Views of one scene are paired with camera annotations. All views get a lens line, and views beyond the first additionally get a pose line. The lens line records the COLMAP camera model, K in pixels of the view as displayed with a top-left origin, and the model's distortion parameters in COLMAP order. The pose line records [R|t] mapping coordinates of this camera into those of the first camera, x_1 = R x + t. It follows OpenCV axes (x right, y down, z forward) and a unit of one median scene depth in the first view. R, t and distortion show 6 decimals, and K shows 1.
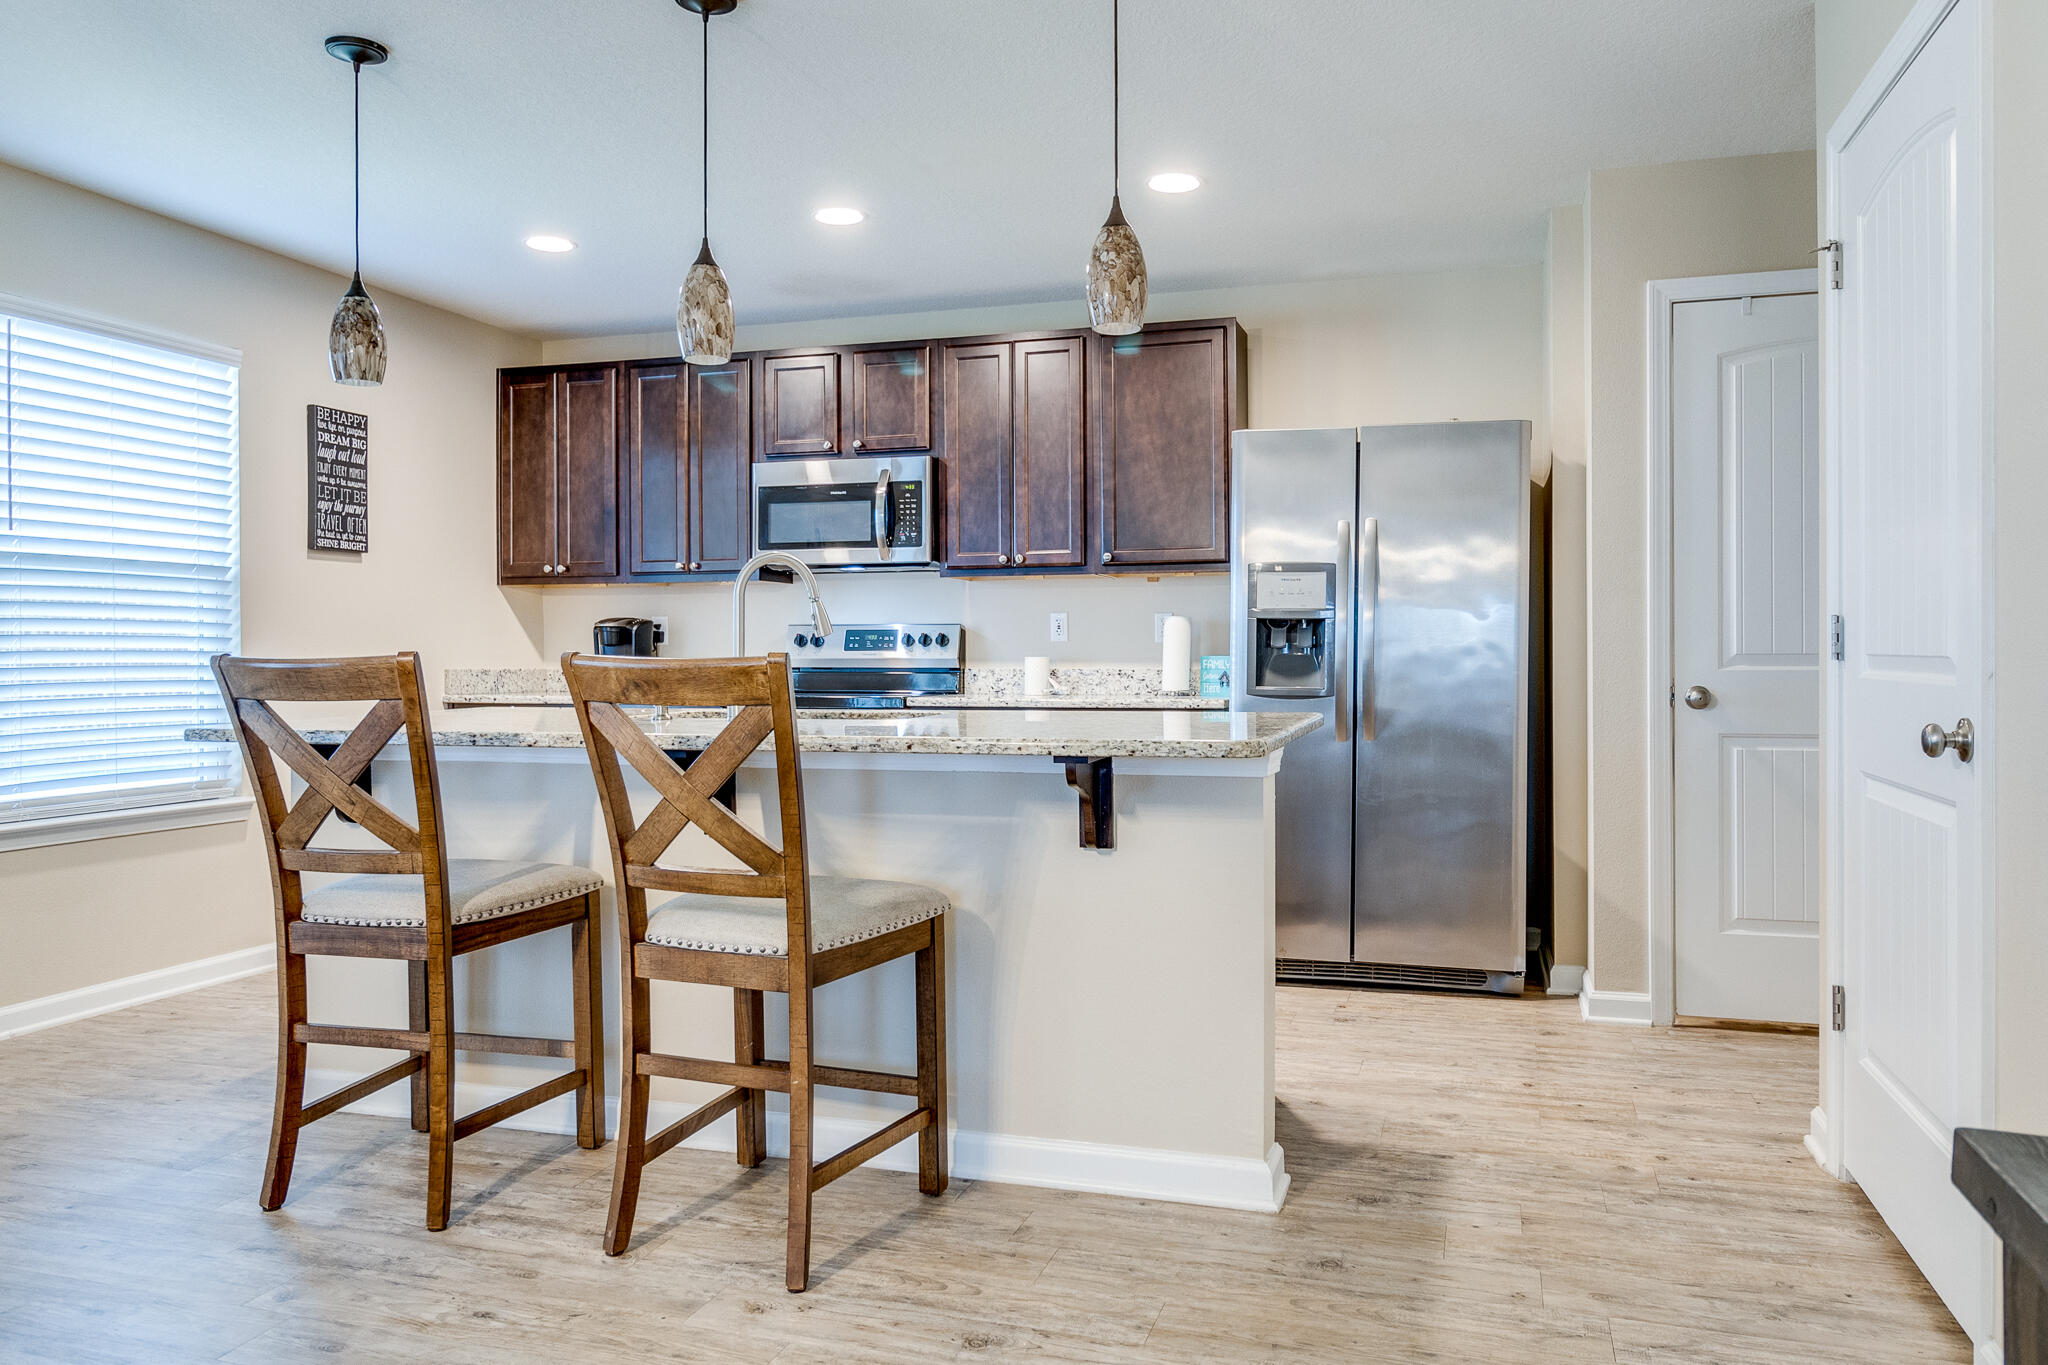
lens RADIAL K [[1392.5, 0, 1036.0], [0, 1392.5, 679.9], [0, 0, 1]] dist [0.006356, 0.000849]
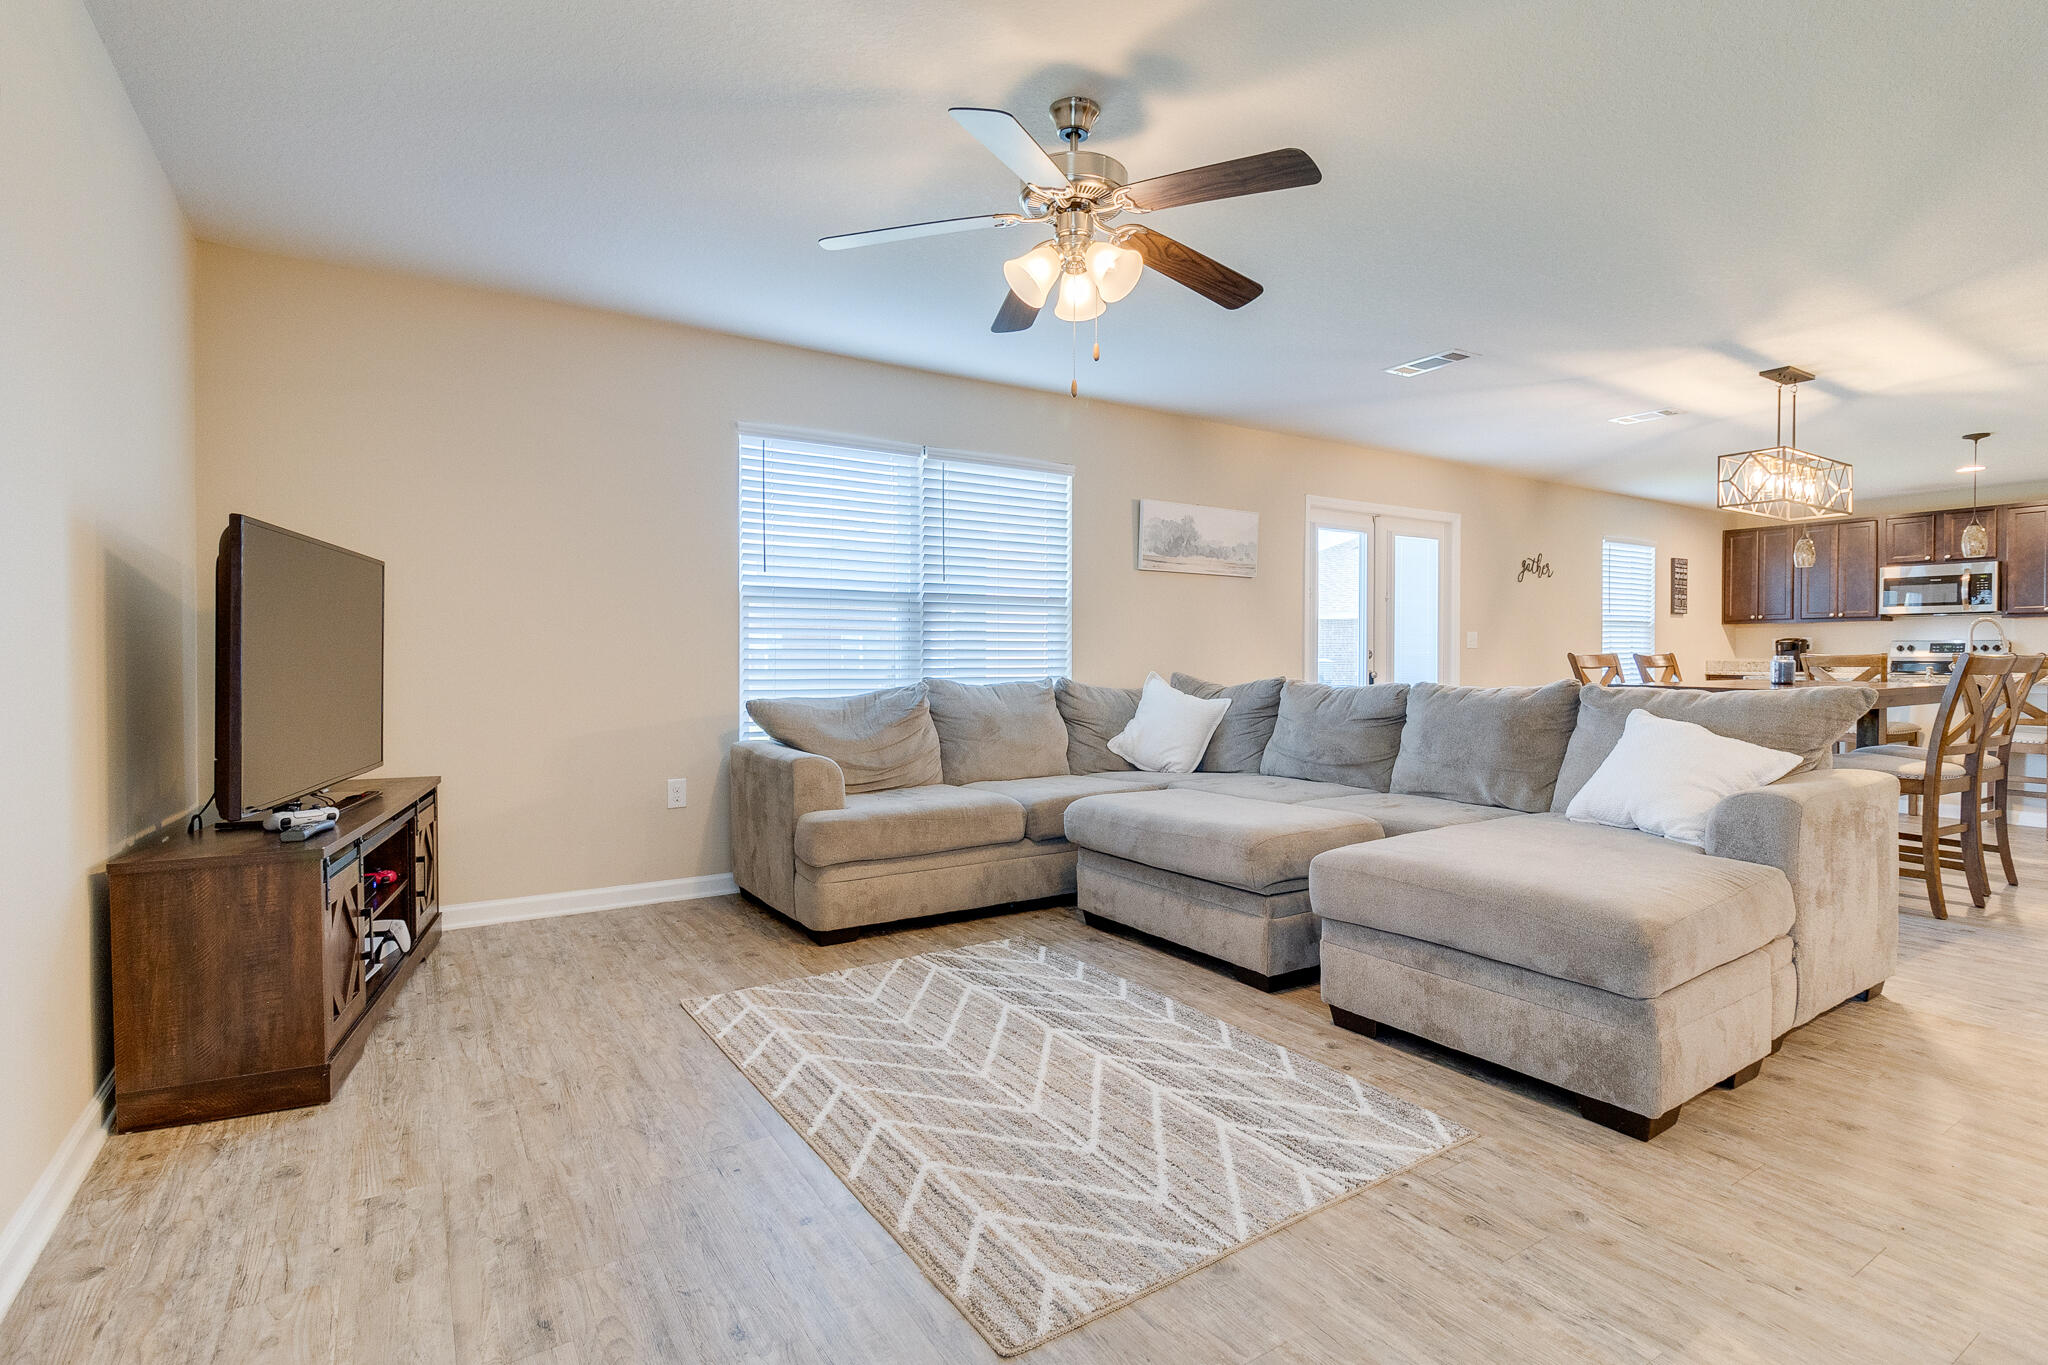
lens RADIAL K [[993.3, 0, 1030.2], [0, 993.3, 673.2], [0, 0, 1]] dist [0.002054, 0.001348]
pose [[0.772999, 0.014129, -0.634250, -0.260964], [-0.012778, 0.999896, 0.006701, 0.019239], [0.634278, 0.002925, 0.773099, -1.155538]]
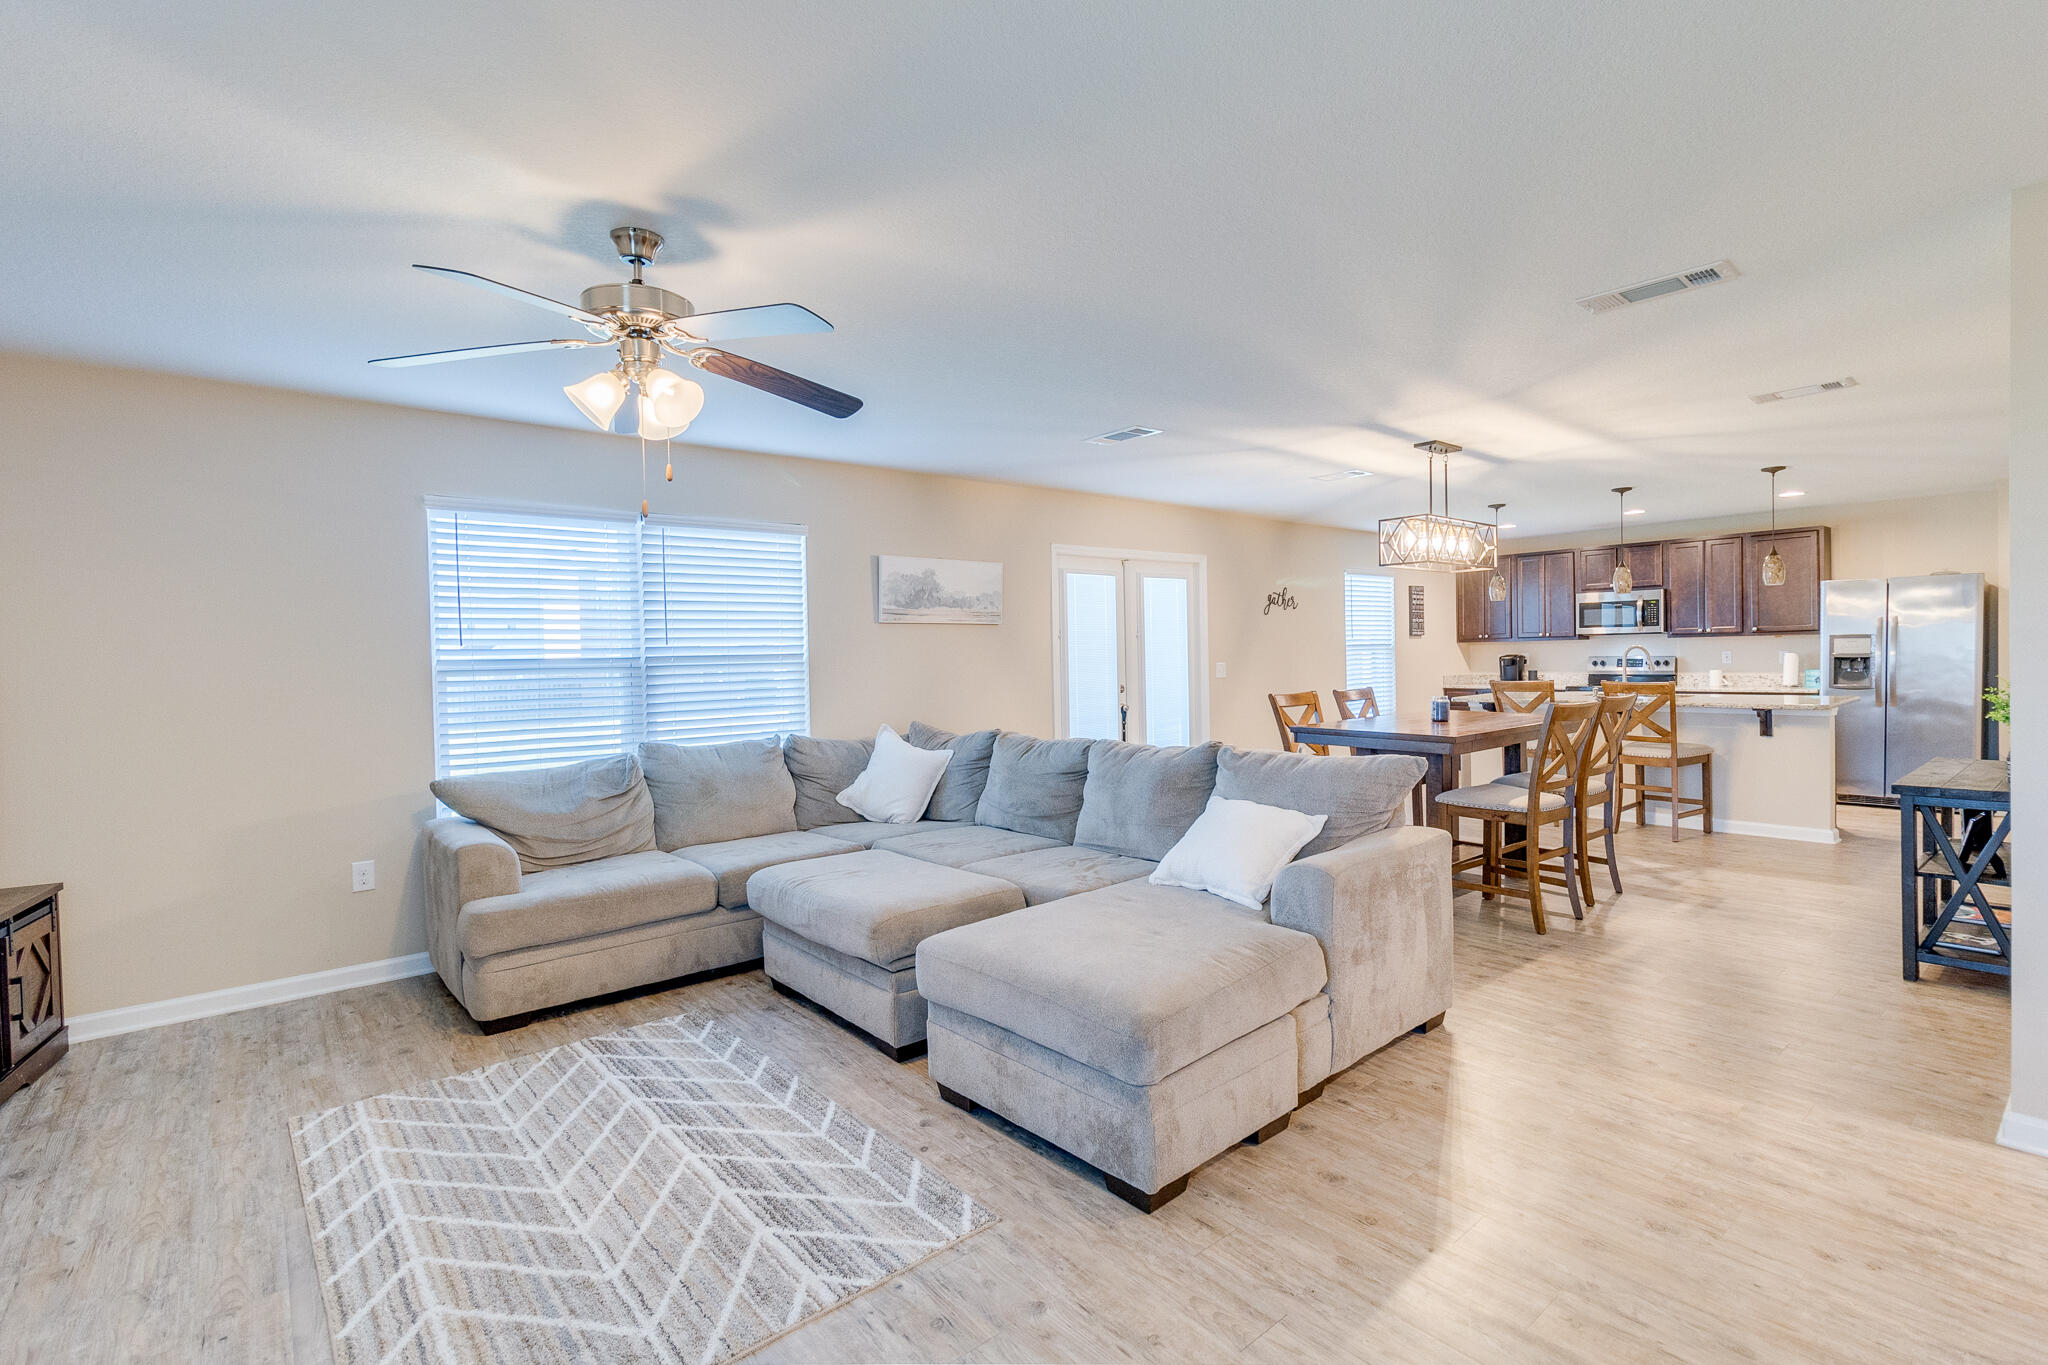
lens RADIAL K [[950.0, 0, 1029.5], [0, 950.0, 674.8], [0, 0, 1]] dist [0.000095, 0.001065]
pose [[0.845115, -0.003613, -0.534573, -0.131076], [0.010601, 0.999894, 0.010001, -0.039638], [0.534480, -0.014119, 0.845063, -1.063307]]
